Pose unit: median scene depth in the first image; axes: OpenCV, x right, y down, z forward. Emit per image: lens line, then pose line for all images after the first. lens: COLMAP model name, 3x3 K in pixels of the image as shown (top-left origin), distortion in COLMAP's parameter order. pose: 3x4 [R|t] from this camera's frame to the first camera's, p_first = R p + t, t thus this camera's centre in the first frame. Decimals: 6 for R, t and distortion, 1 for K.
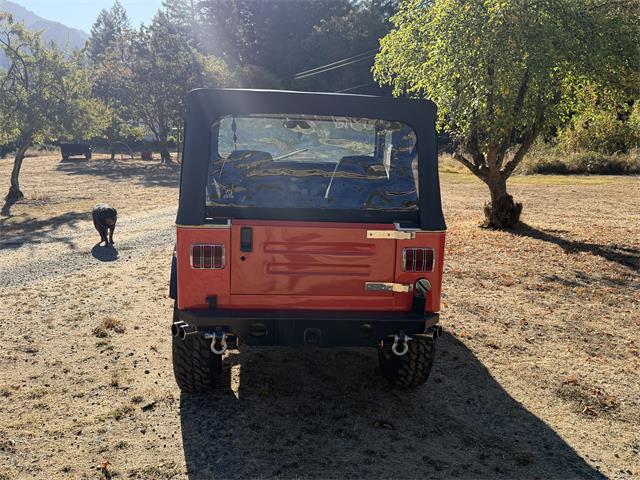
lens RADIAL K [[606.1, 0, 317.5], [0, 606.1, 237.3], [0, 0, 1]] dist [0.035269, 0.000000]
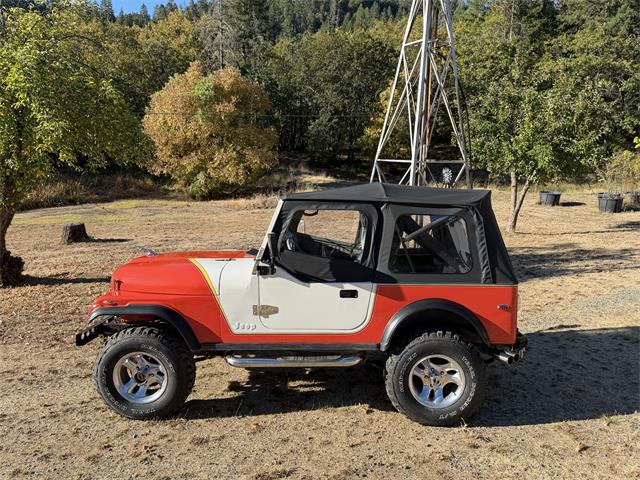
lens RADIAL K [[476.2, 0, 322.0], [0, 476.2, 237.1], [0, 0, 1]] dist [0.036083, -0.042025]
pose [[0.133262, -0.135952, 0.981712, -1.029574], [0.164982, 0.979769, 0.113288, -0.247998], [-0.977252, 0.146868, 0.152996, 0.931048]]
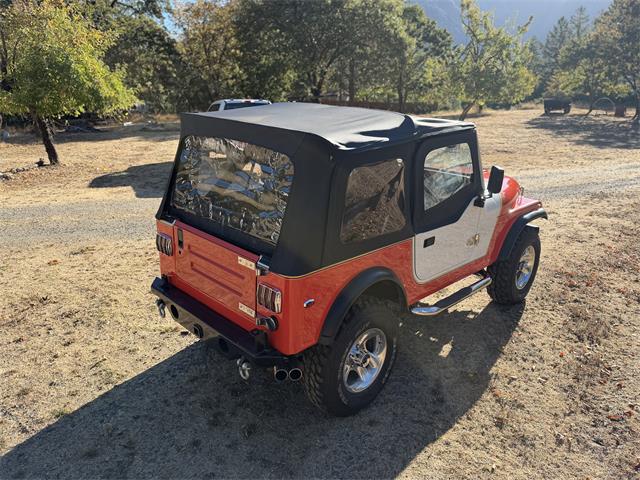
lens RADIAL K [[476.2, 0, 321.4], [0, 476.2, 240.6], [0, 0, 1]] dist [0.036083, -0.042025]
pose [[0.643090, 0.233910, -0.729192, 0.583668], [-0.128375, 0.971663, 0.198473, -0.166704], [0.754953, -0.034026, 0.654895, 0.426997]]
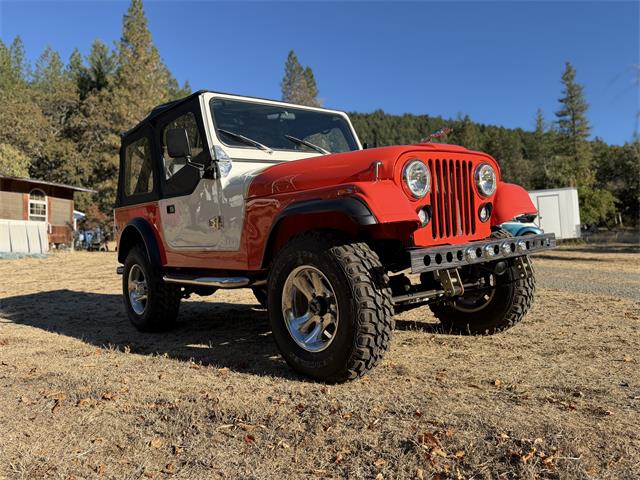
lens RADIAL K [[487.0, 0, 315.6], [0, 487.0, 237.9], [0, 0, 1]] dist [0.038104, -0.043860]
pose [[-0.812569, 0.032759, -0.581943, 0.429286], [-0.051749, 0.990422, 0.128011, -0.107584], [0.580563, 0.134132, -0.803091, 1.899976]]
